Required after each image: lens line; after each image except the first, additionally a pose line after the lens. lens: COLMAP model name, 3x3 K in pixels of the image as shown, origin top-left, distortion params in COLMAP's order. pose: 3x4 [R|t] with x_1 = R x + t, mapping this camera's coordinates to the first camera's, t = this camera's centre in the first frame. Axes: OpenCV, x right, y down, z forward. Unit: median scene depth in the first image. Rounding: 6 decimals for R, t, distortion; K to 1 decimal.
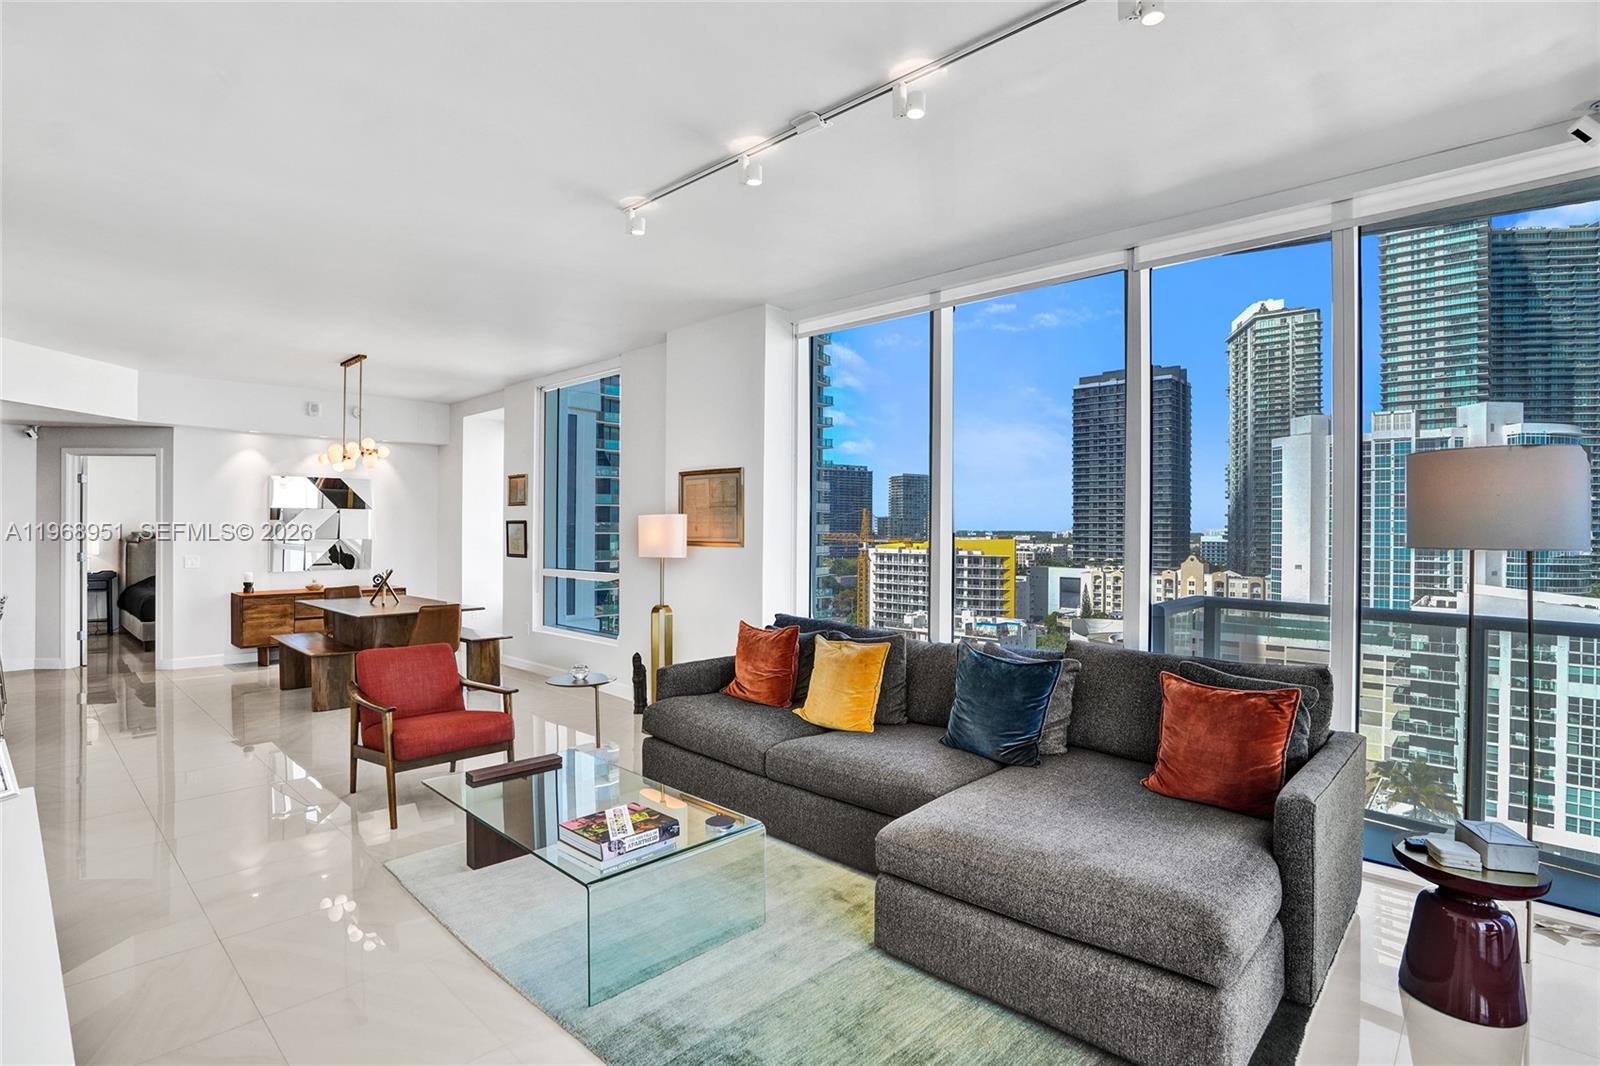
lens RADIAL K [[754.6, 0, 800.0], [0, 754.6, 533.0], [0, 0, 1]] dist [-0.068697, 0.026762]
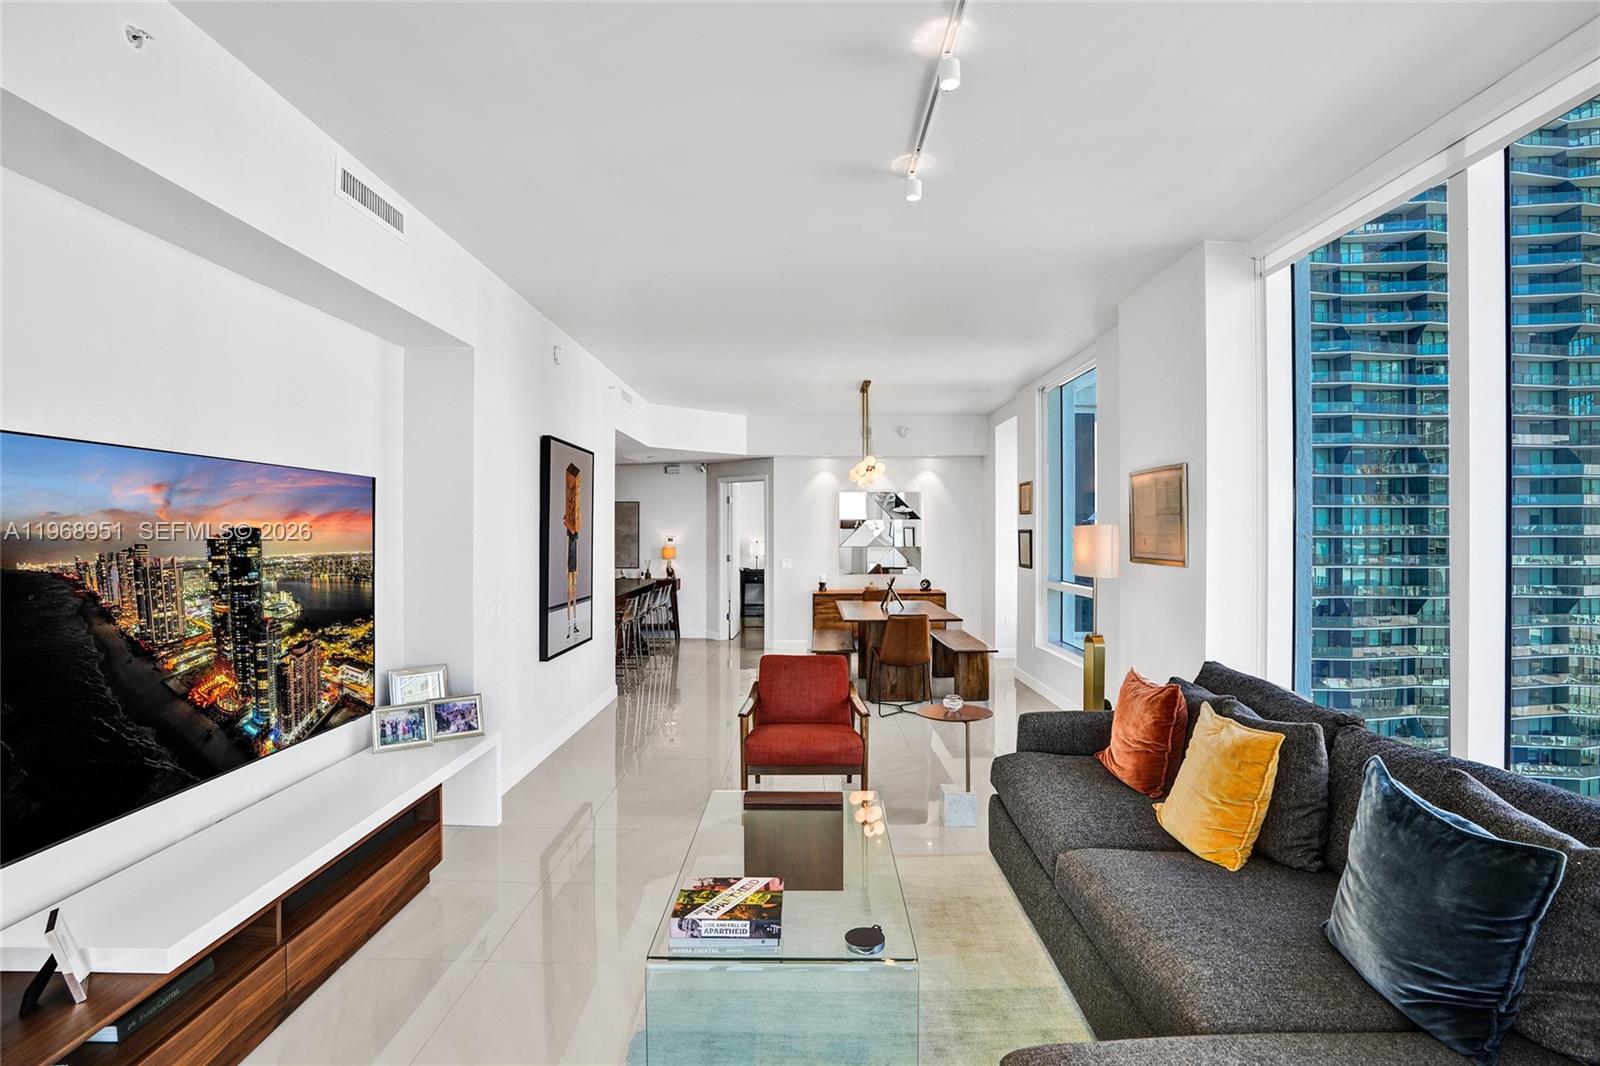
lens RADIAL K [[754.6, 0, 800.0], [0, 754.6, 533.0], [0, 0, 1]] dist [-0.068697, 0.026762]
pose [[0.701655, -0.004118, -0.712505, 0.130064], [-0.000200, 0.999982, -0.005976, -0.007858], [0.712517, 0.004335, 0.701642, 0.140221]]
